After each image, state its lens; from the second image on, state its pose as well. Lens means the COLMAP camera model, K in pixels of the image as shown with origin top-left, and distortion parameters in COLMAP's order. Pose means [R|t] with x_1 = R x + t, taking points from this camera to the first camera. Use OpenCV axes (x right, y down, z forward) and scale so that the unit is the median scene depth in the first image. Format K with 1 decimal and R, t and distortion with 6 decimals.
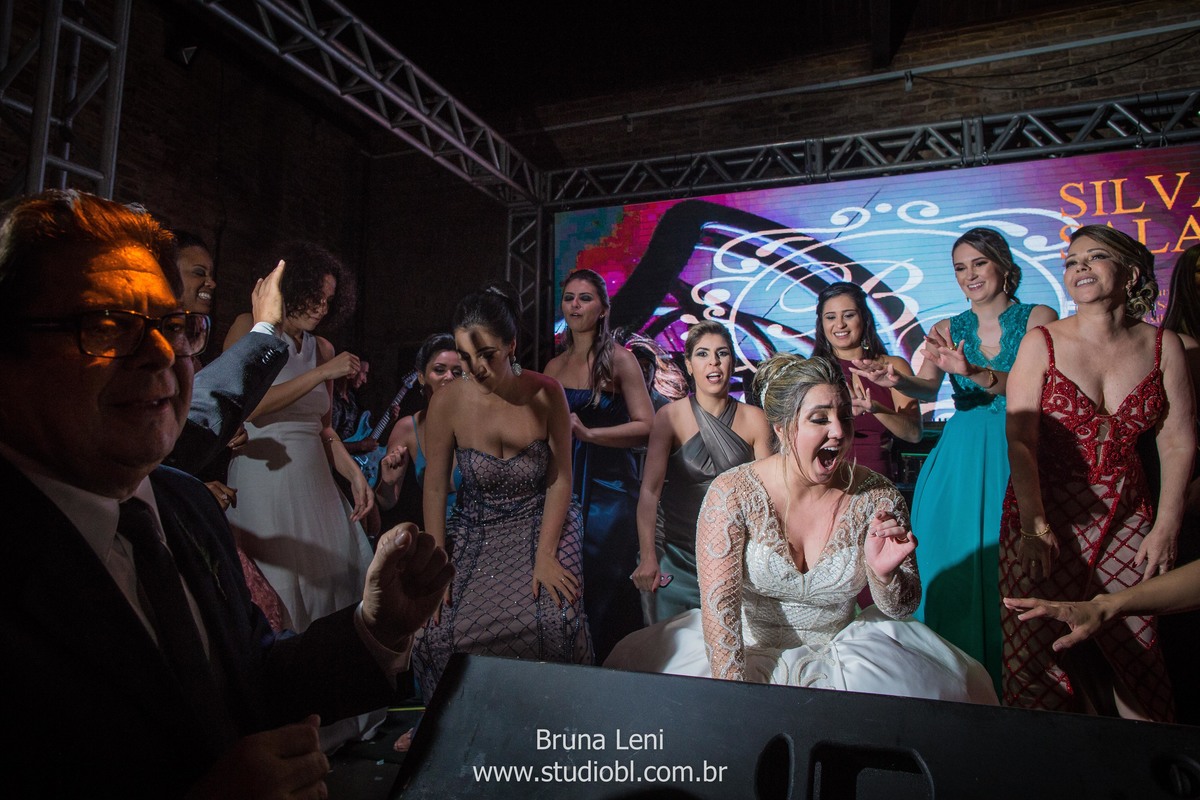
lens RADIAL K [[854.7, 0, 581.6], [0, 854.7, 372.1], [0, 0, 1]] dist [-0.050552, 0.050042]
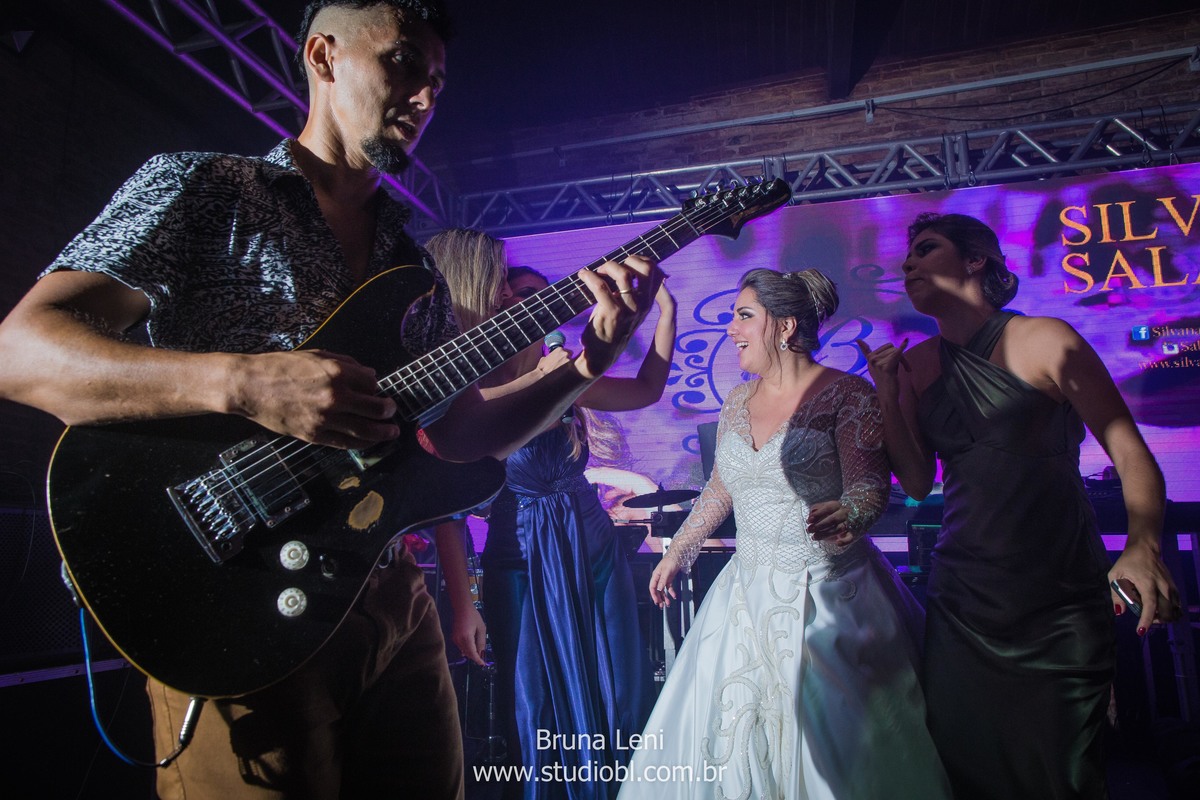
lens RADIAL K [[829.3, 0, 598.7], [0, 829.3, 382.7], [0, 0, 1]] dist [-0.049756, 0.050520]
pose [[0.995692, 0.008957, 0.092292, 0.020407], [-0.001192, 0.996478, -0.083852, 0.020532], [-0.092718, 0.083381, 0.992195, 0.187688]]
